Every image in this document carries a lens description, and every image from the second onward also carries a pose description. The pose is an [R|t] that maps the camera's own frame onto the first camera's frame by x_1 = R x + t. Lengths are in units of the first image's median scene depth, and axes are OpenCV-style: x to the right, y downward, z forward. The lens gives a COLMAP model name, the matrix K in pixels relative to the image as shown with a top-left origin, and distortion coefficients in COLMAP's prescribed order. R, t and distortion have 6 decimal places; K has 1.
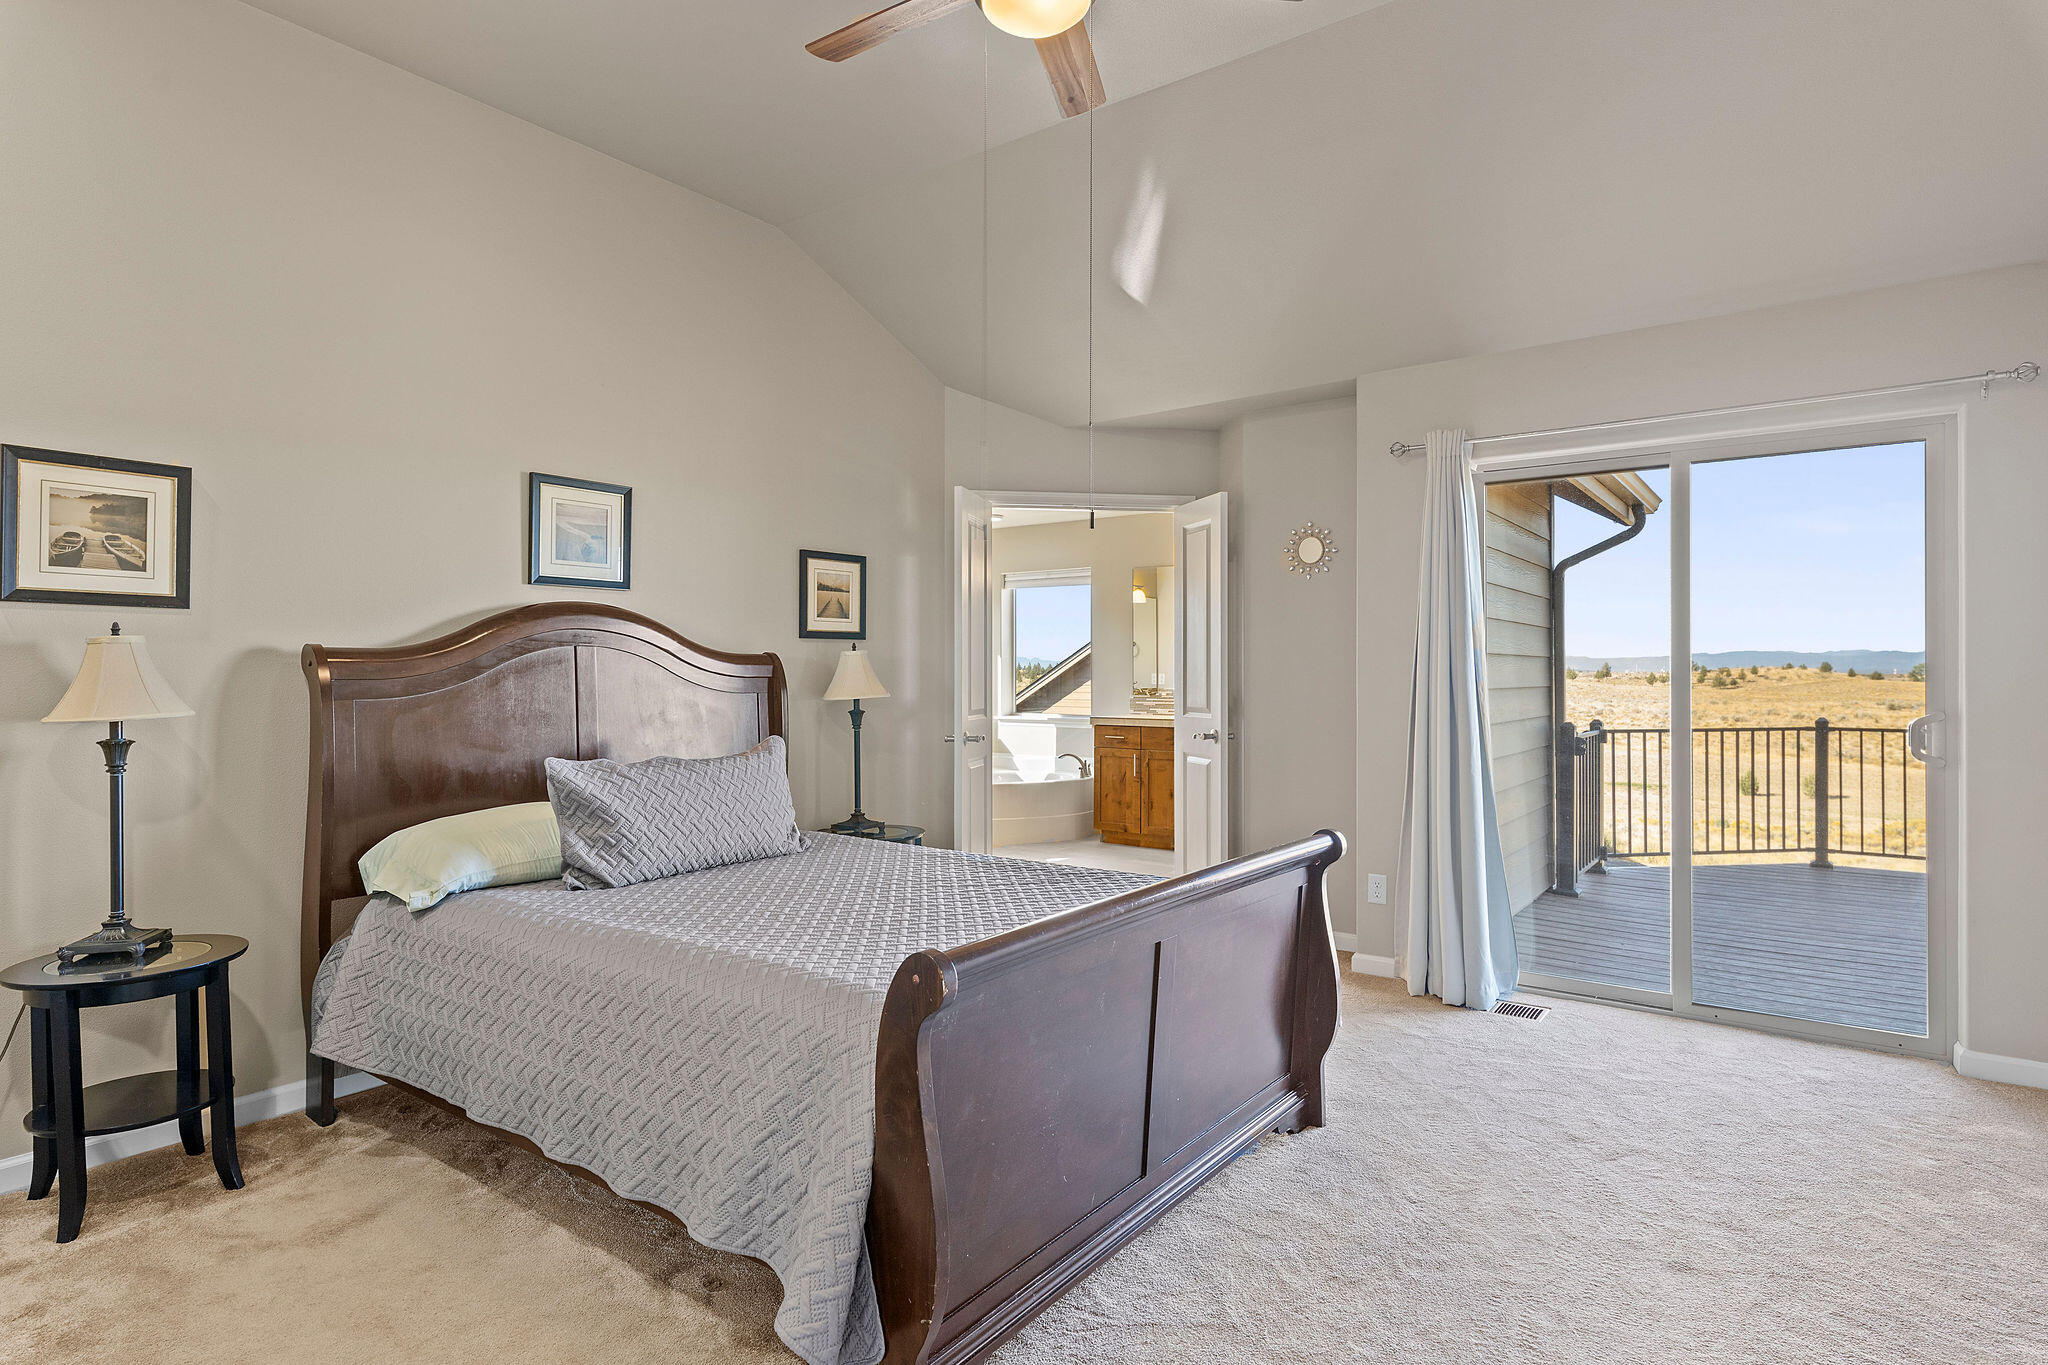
lens RADIAL K [[1120.1, 0, 1027.7], [0, 1120.1, 676.7], [0, 0, 1]] dist [-0.002416, -0.000196]
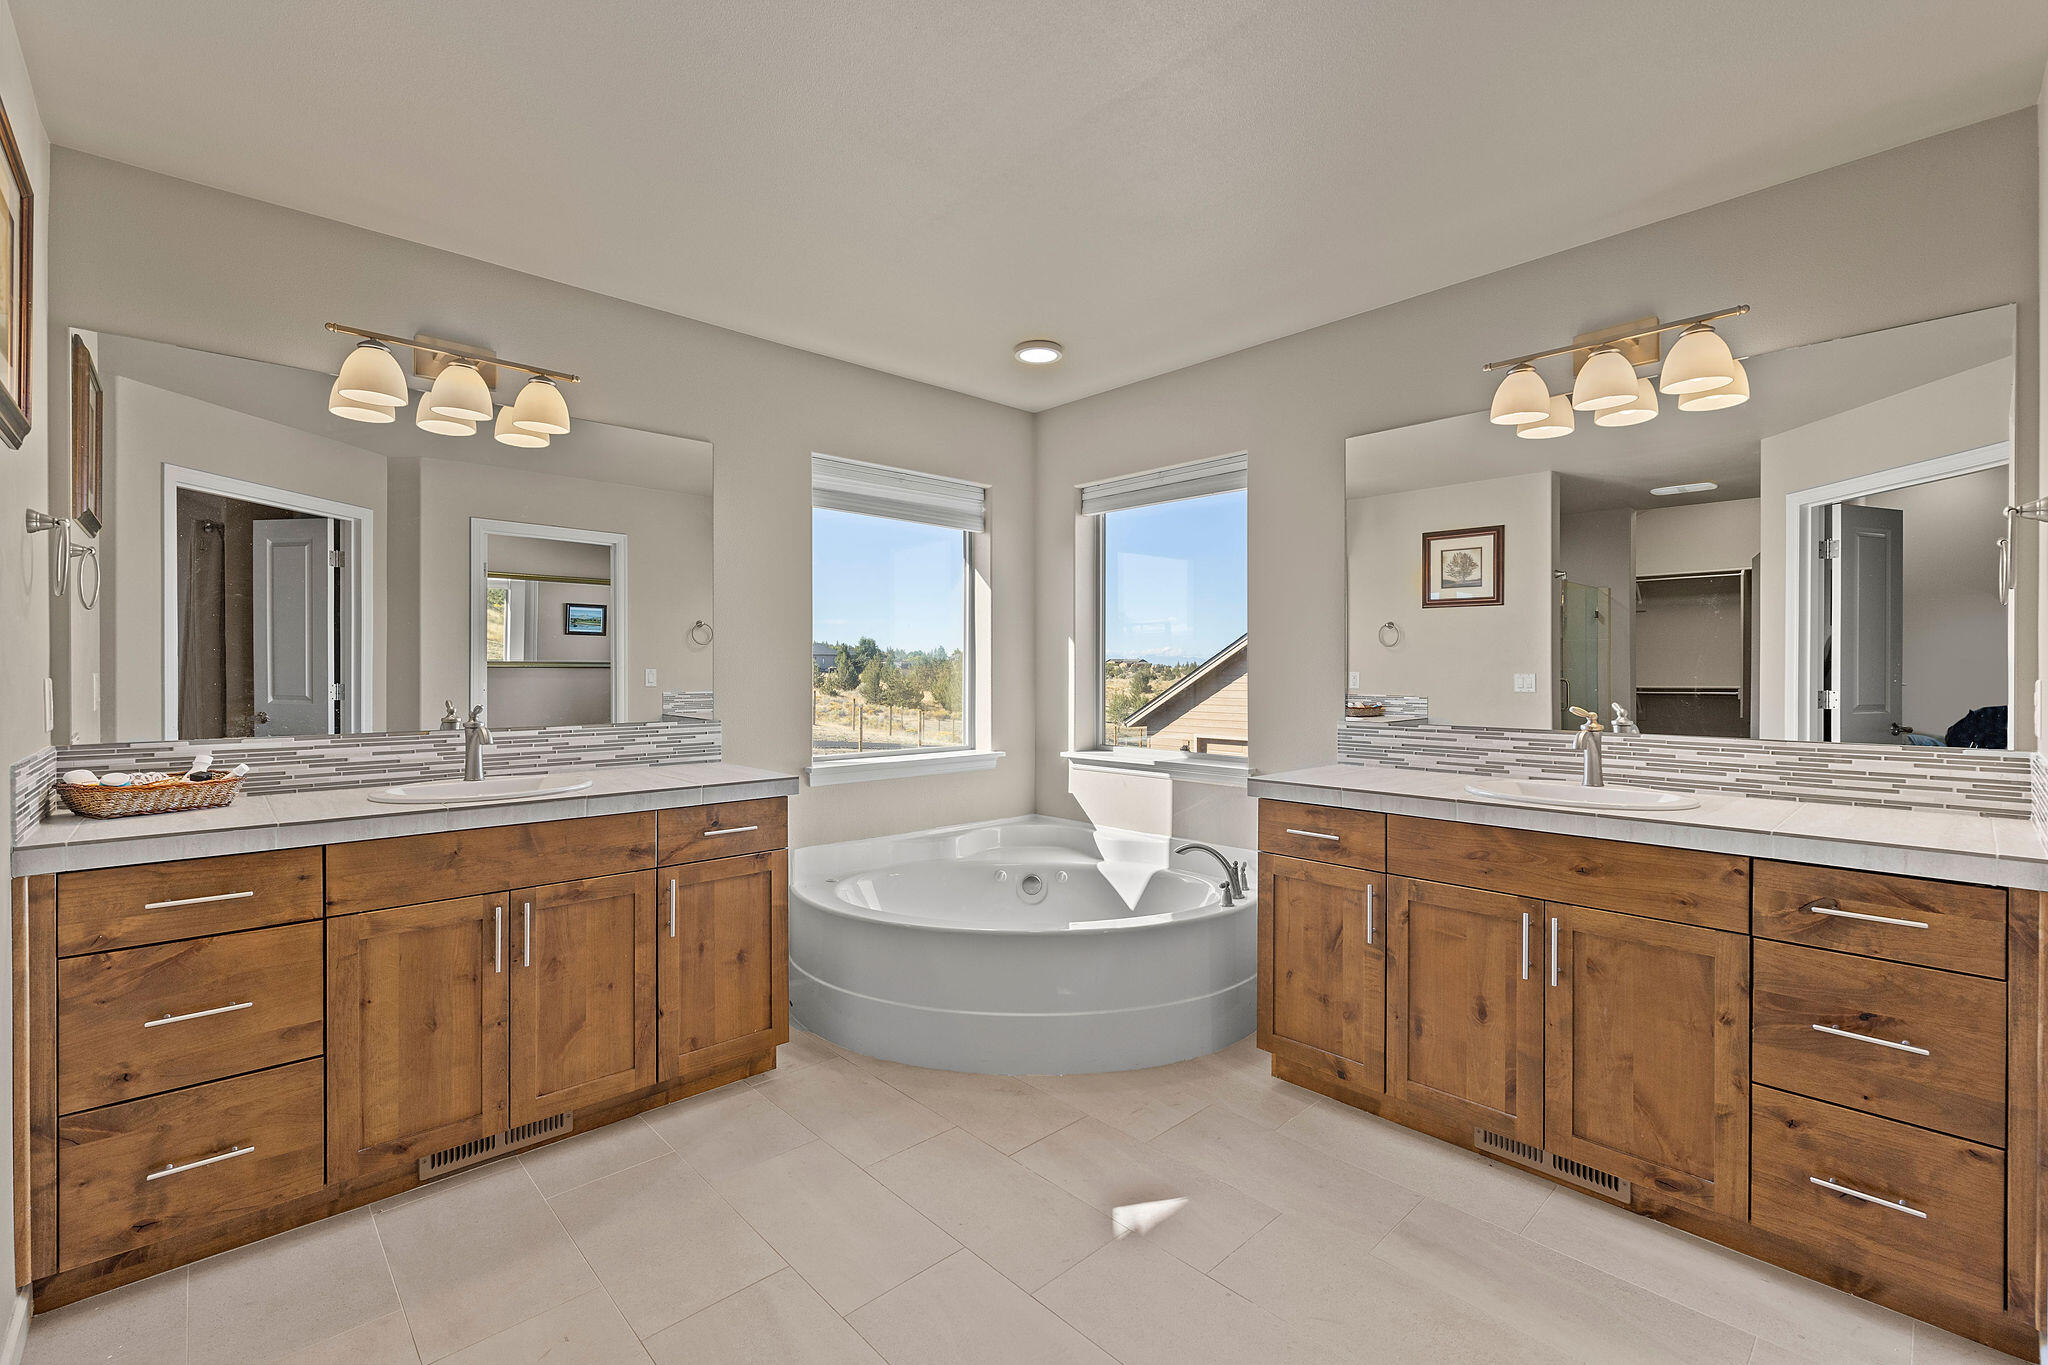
lens RADIAL K [[884.6, 0, 1007.0], [0, 884.6, 670.5], [0, 0, 1]] dist [-0.000546, 0.001806]
pose [[0.978677, -0.001675, -0.205397, 0.035949], [0.001408, 0.999998, -0.001442, -0.003370], [0.205399, 0.001122, 0.978678, 0.658725]]
